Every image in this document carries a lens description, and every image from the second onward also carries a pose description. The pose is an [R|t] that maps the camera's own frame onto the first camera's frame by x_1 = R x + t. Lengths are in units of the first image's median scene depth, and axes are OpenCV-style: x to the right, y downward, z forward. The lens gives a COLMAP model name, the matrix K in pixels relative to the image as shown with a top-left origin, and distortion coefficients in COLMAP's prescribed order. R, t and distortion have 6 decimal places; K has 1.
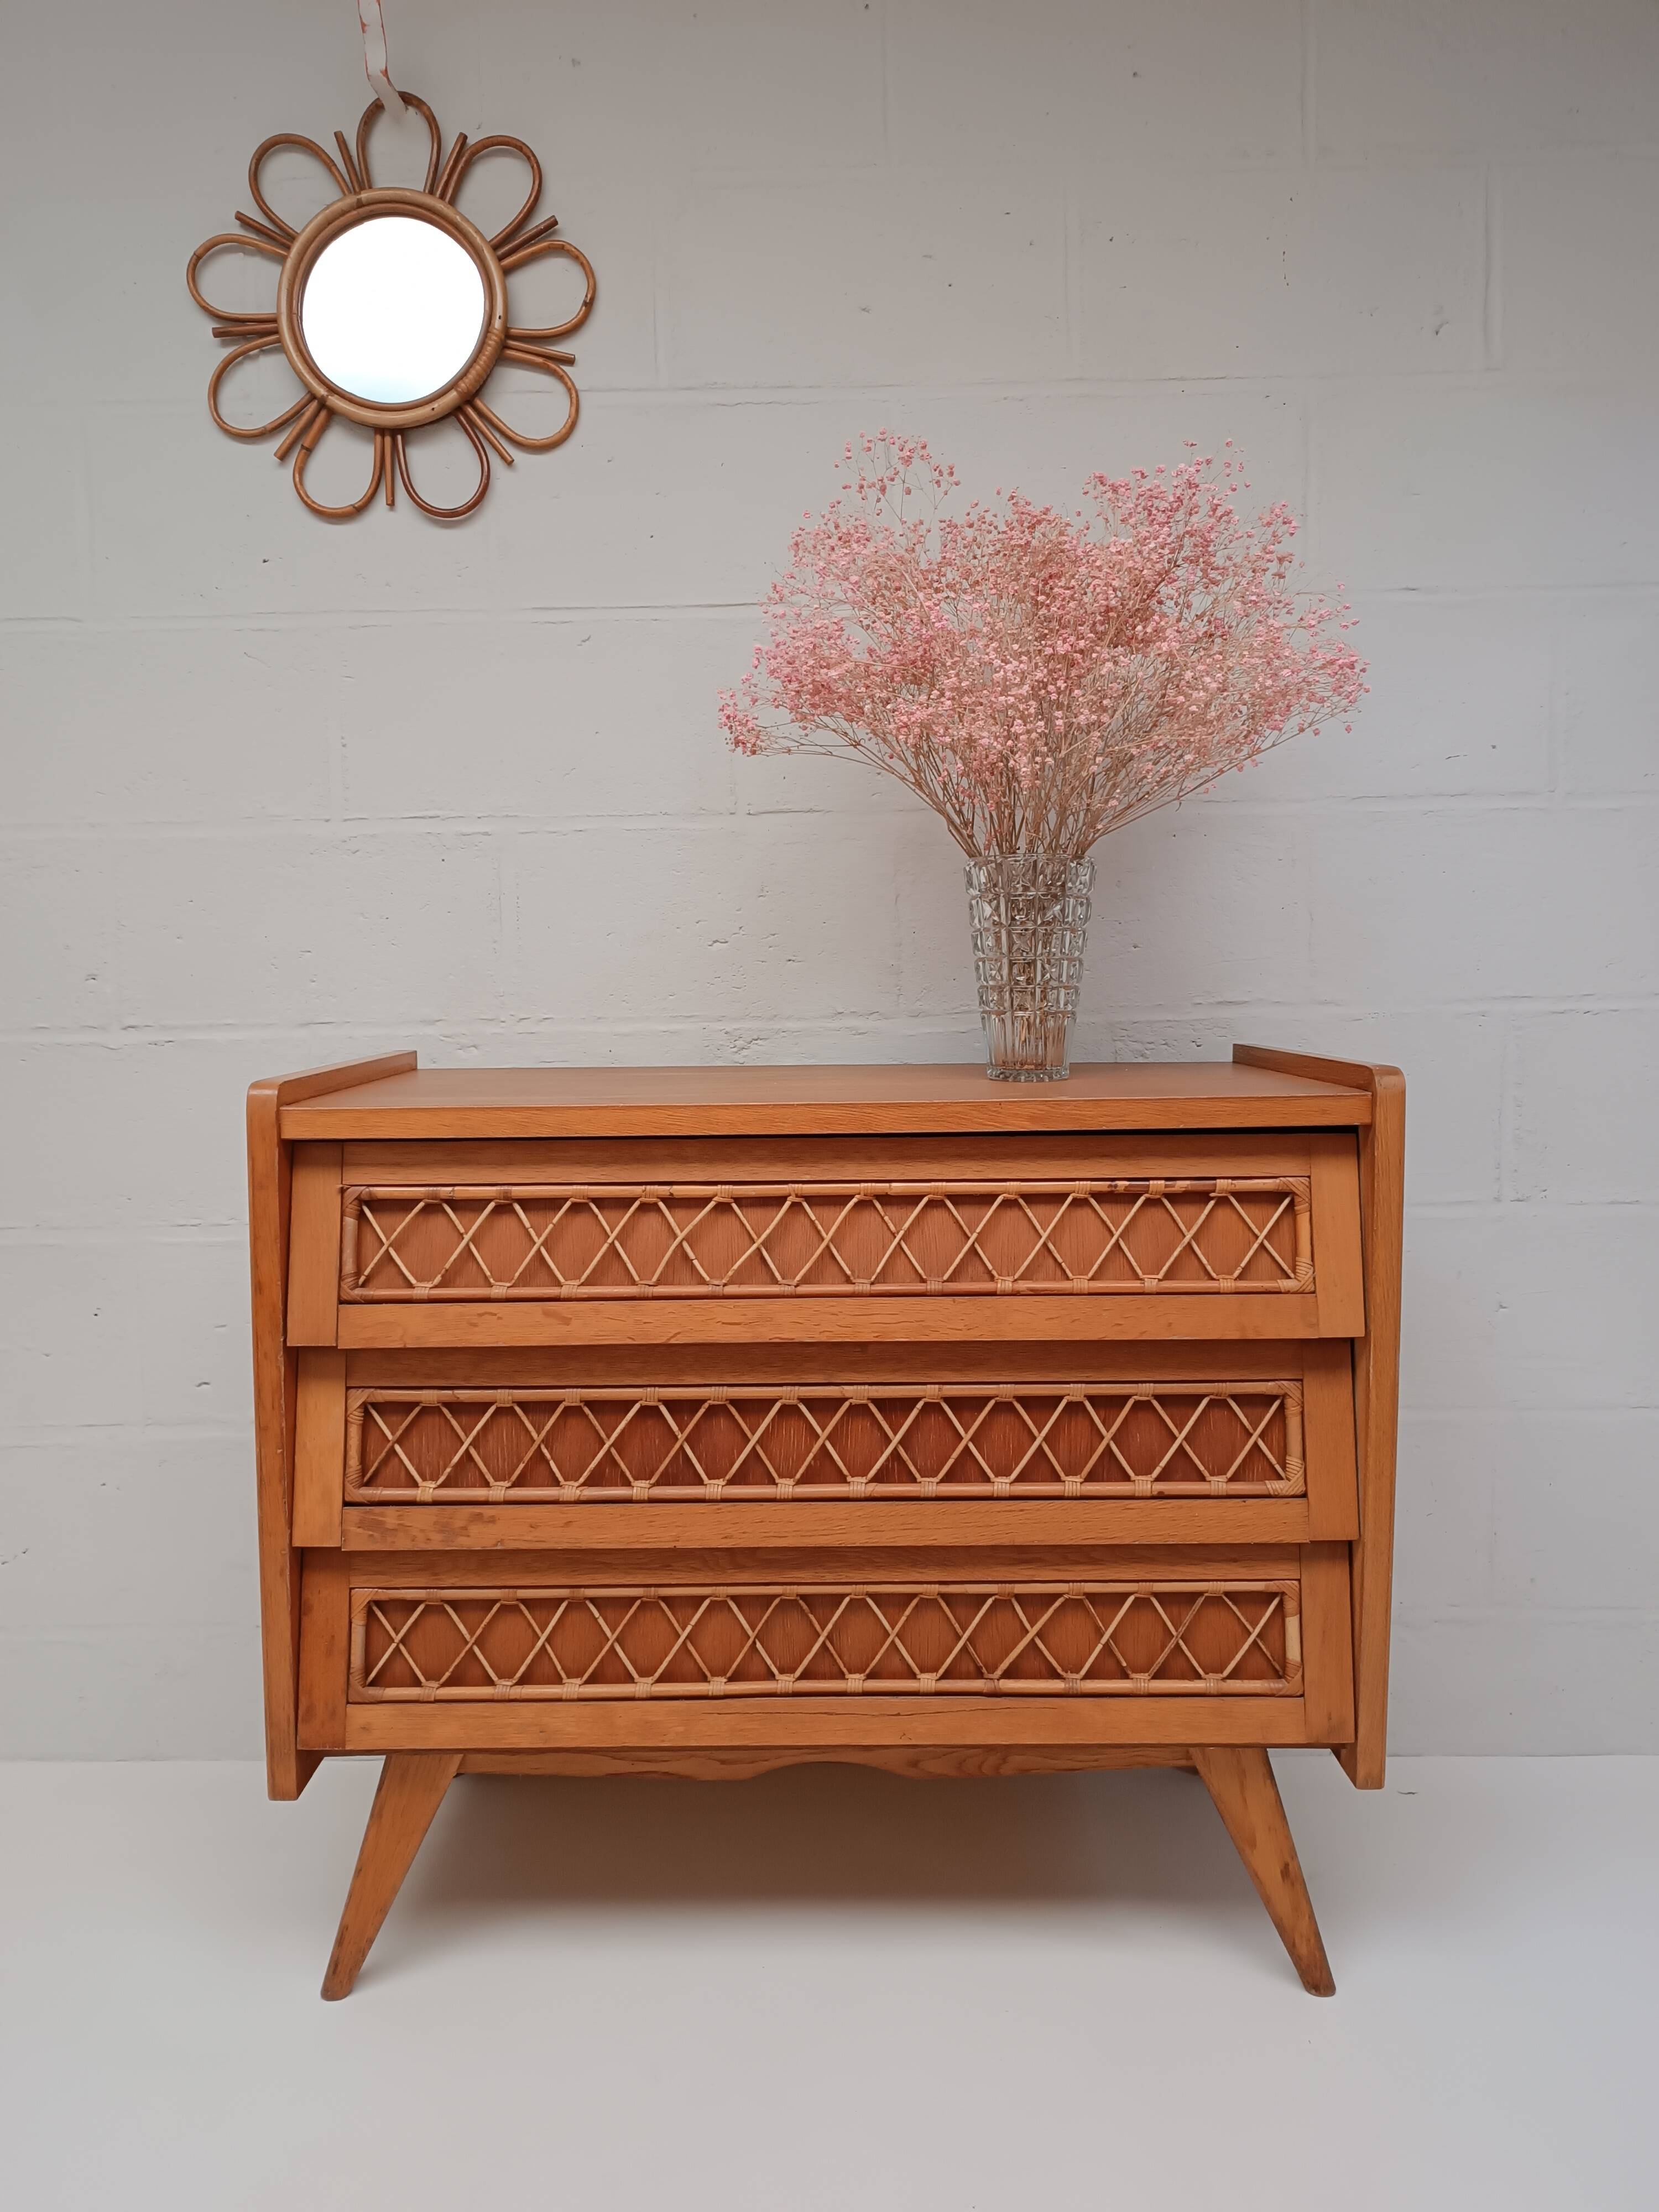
lens RADIAL K [[1553.4, 0, 824.4], [0, 1553.4, 1104.9], [0, 0, 1]] dist [0.026393, -0.038638]
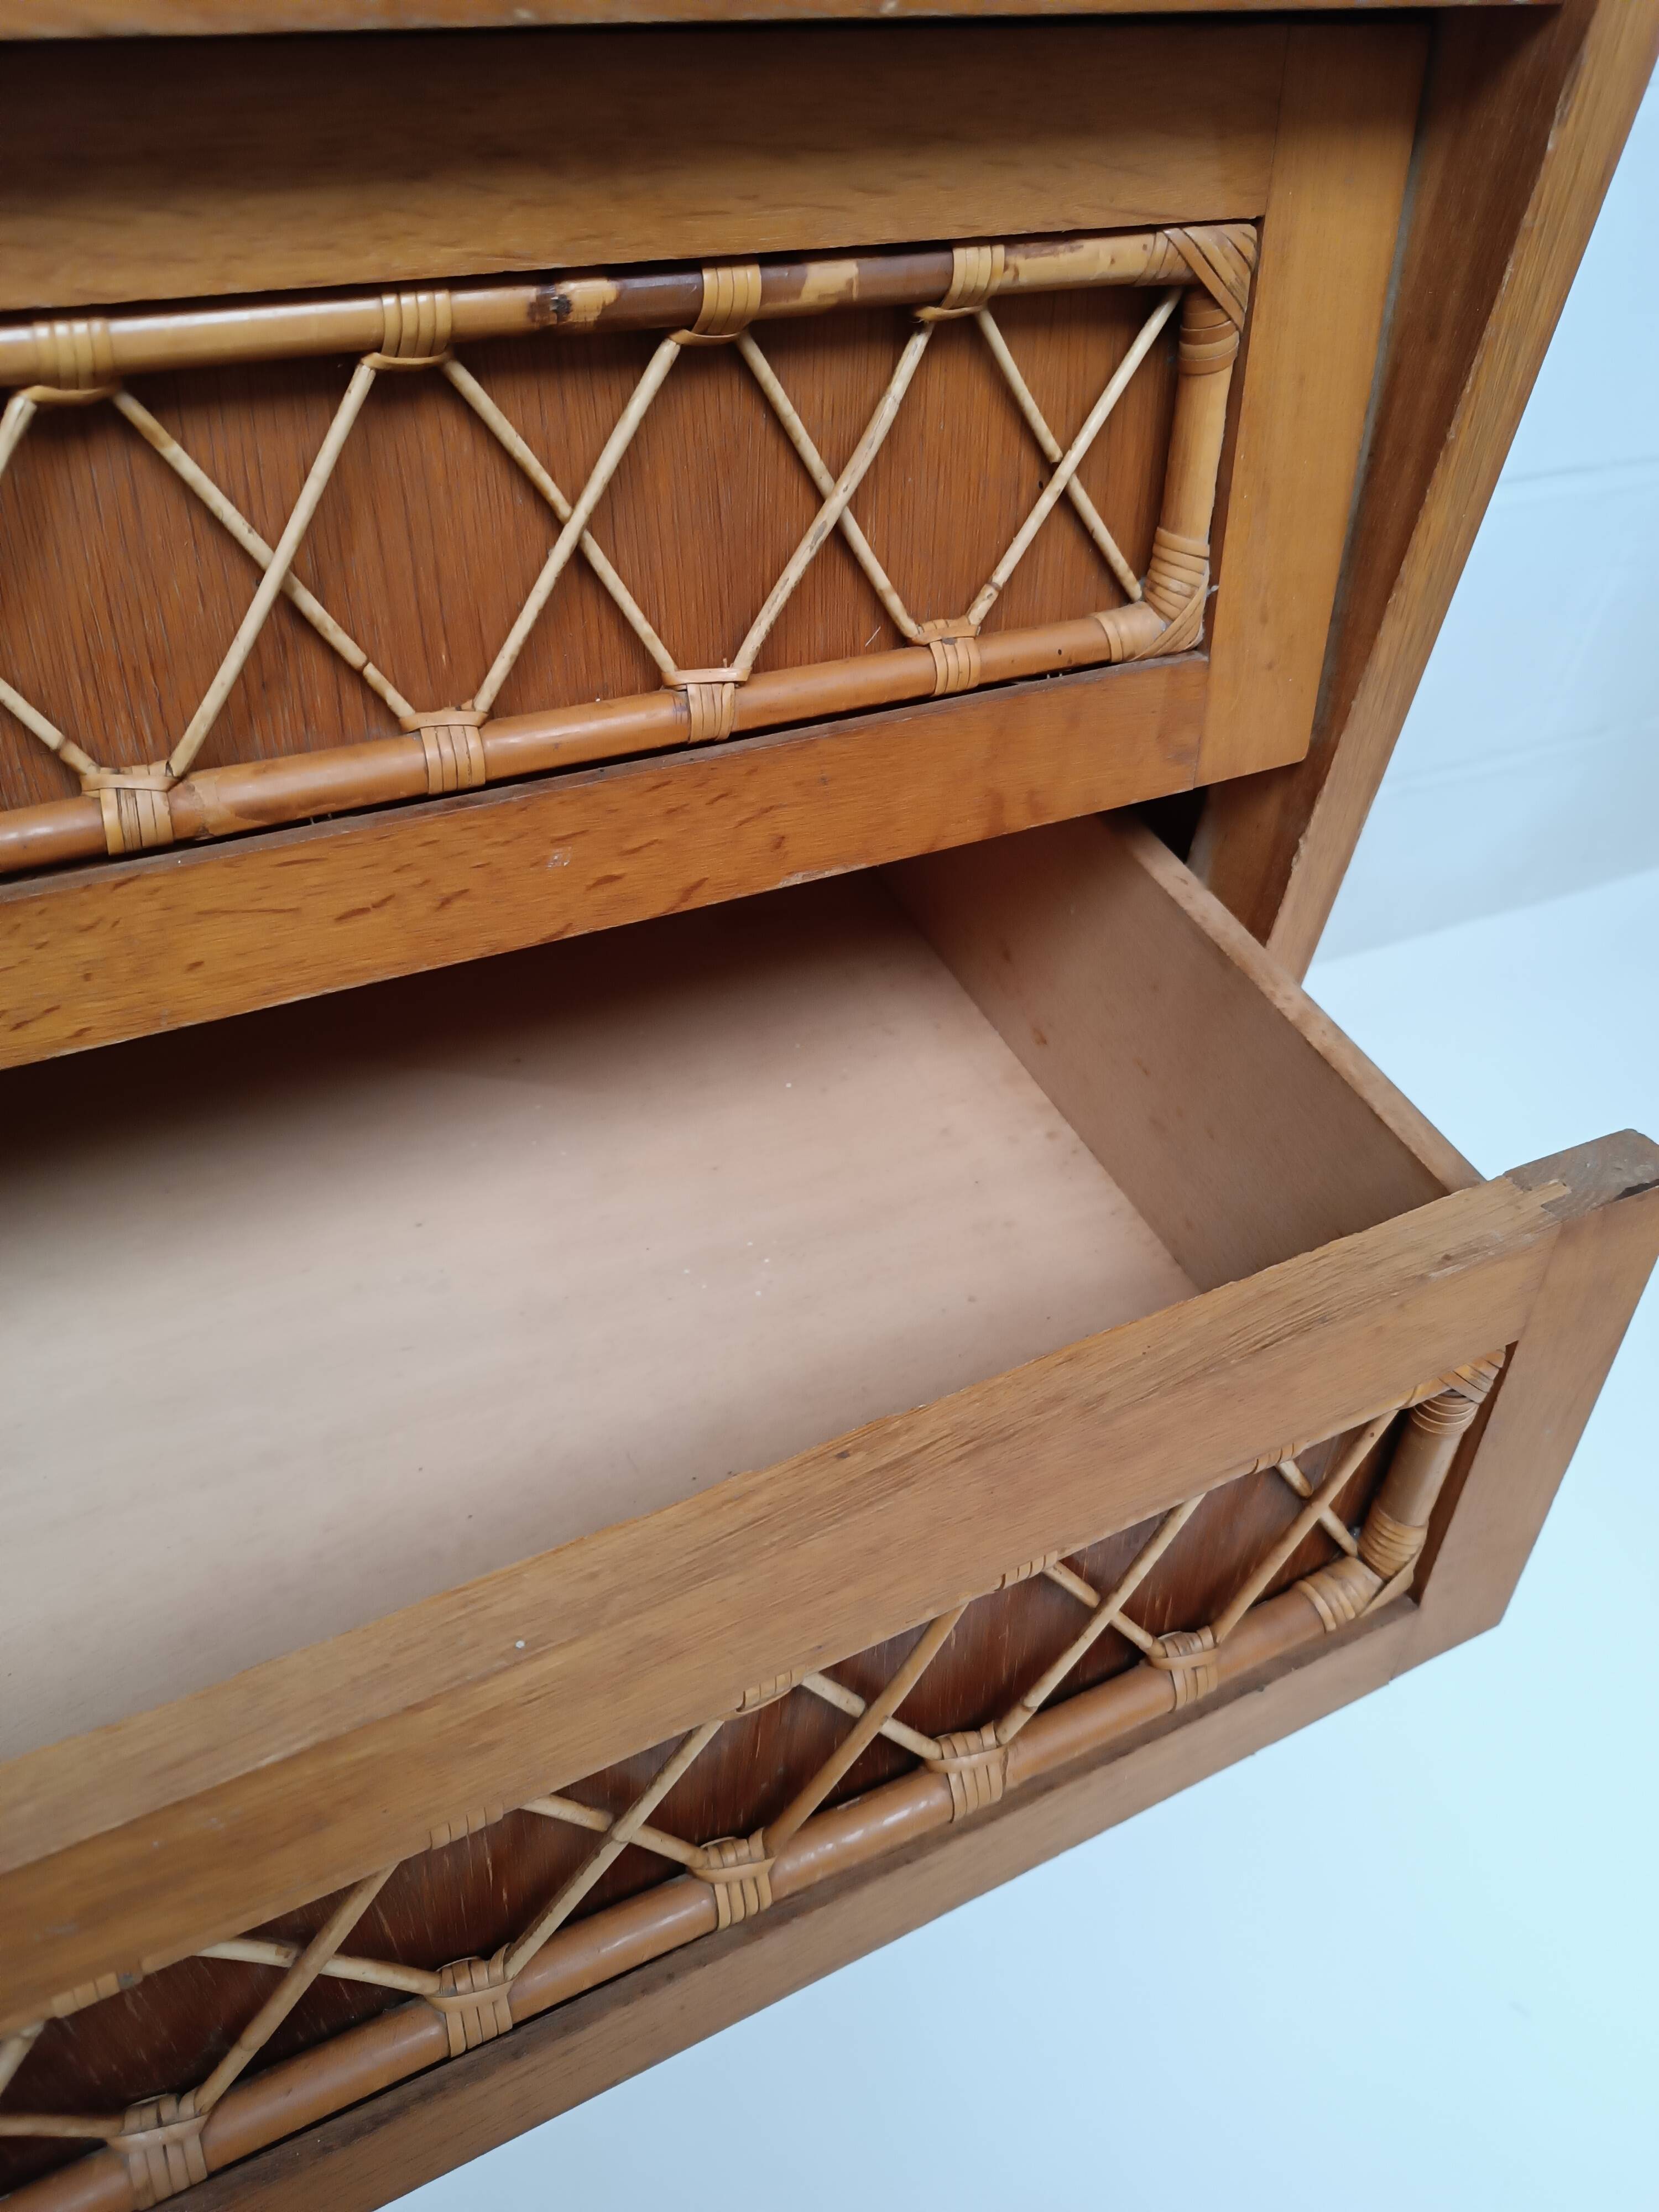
lens RADIAL K [[1631.3, 0, 823.8], [0, 1631.3, 1116.3], [0, 0, 1]] dist [-0.003792, -0.008948]
pose [[0.888592, -0.256775, 0.380094, 0.101483], [-0.056155, 0.761506, 0.645720, -0.011568], [-0.455248, -0.595126, 0.662249, 0.750612]]
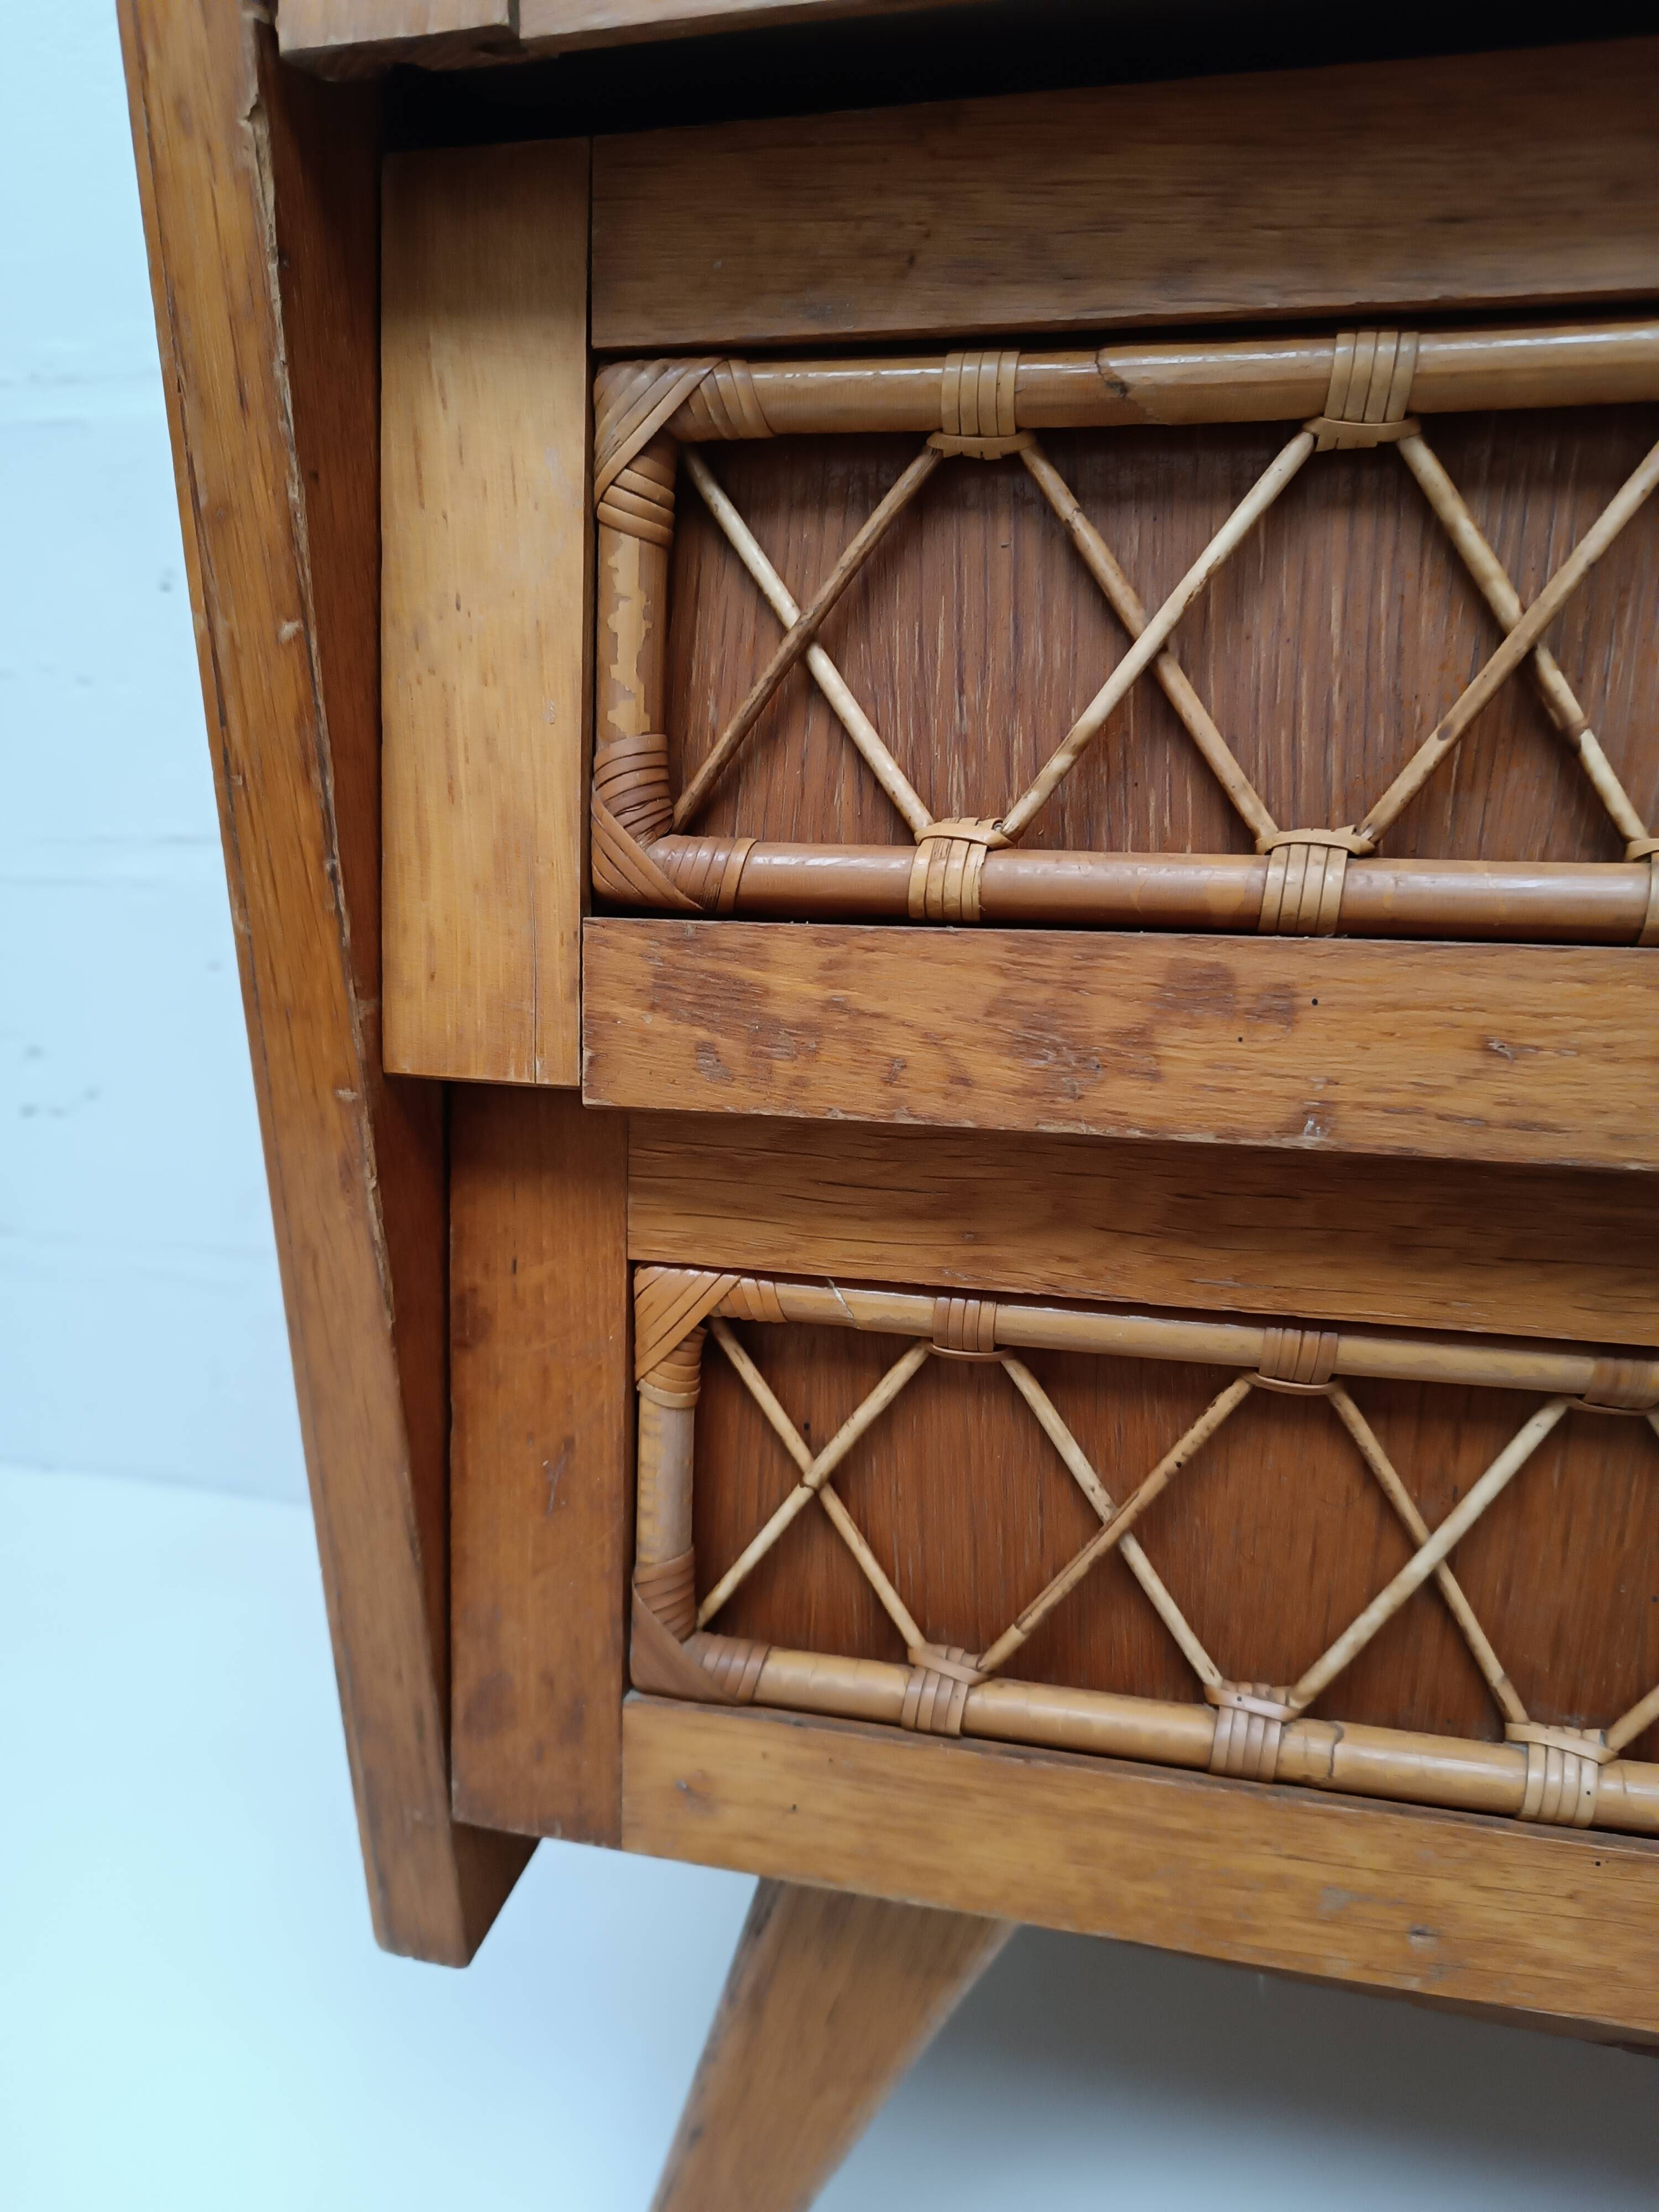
lens RADIAL K [[1631.3, 0, 823.8], [0, 1631.3, 1116.3], [0, 0, 1]] dist [-0.003792, -0.008948]
pose [[0.967126, 0.066822, -0.245360, -0.215434], [-0.008668, 0.972960, 0.230810, 0.230251], [0.254148, -0.221095, 0.941555, 0.777922]]
